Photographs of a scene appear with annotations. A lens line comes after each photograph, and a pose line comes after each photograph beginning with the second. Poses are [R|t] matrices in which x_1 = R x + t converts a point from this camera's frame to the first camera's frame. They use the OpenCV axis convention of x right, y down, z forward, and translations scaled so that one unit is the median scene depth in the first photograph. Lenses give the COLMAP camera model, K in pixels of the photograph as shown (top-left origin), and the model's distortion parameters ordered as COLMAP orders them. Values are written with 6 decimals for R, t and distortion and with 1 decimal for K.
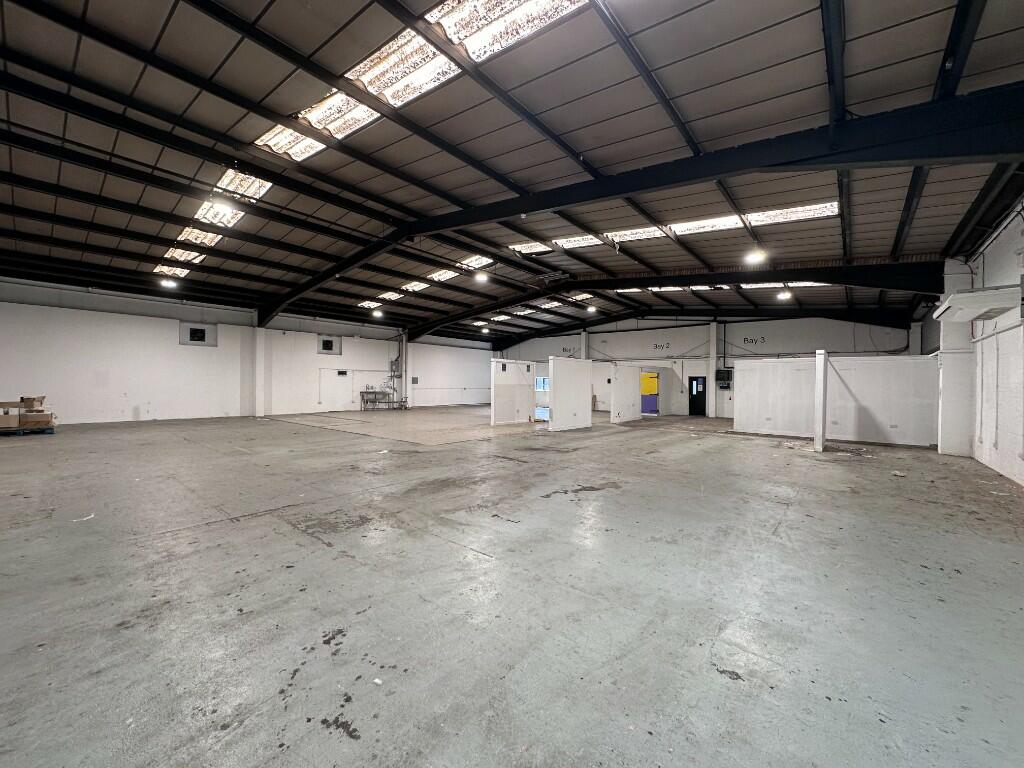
lens RADIAL K [[410.0, 0, 510.6], [0, 410.0, 389.0], [0, 0, 1]] dist [-0.002717, 0.000356]
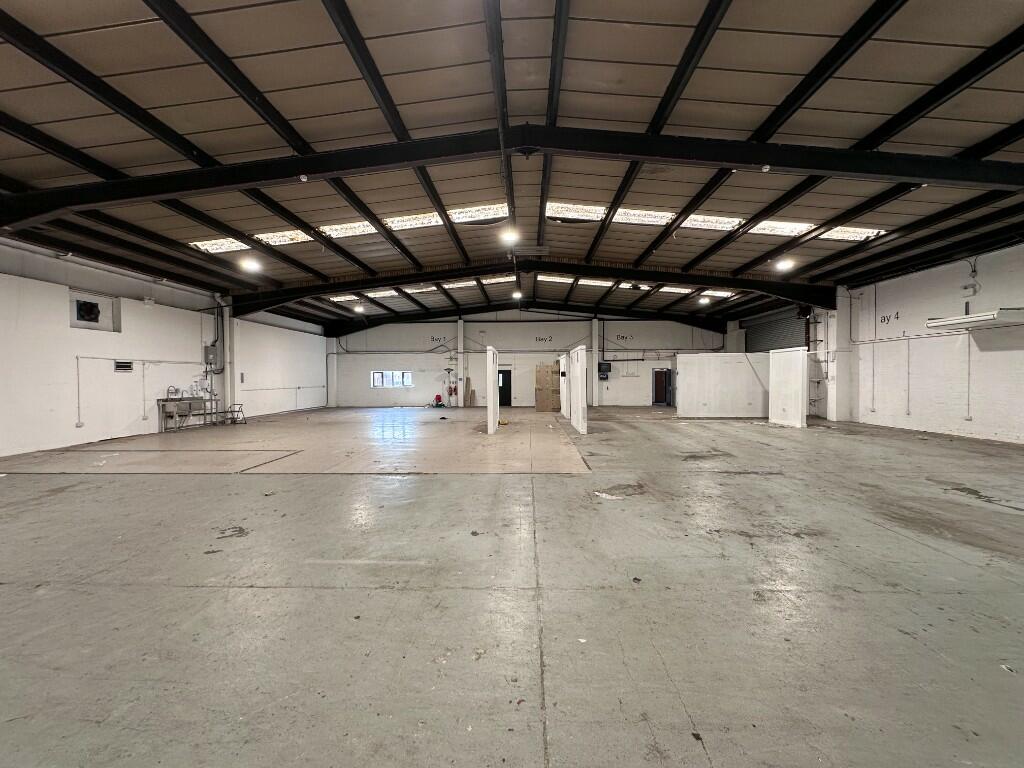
lens RADIAL K [[410.0, 0, 513.3], [0, 410.0, 386.7], [0, 0, 1]] dist [-0.002717, 0.000356]
pose [[0.787274, -0.032095, 0.615767, -0.325974], [0.025538, 0.999485, 0.019444, -0.008882], [-0.616074, 0.000418, 0.787688, 0.254635]]
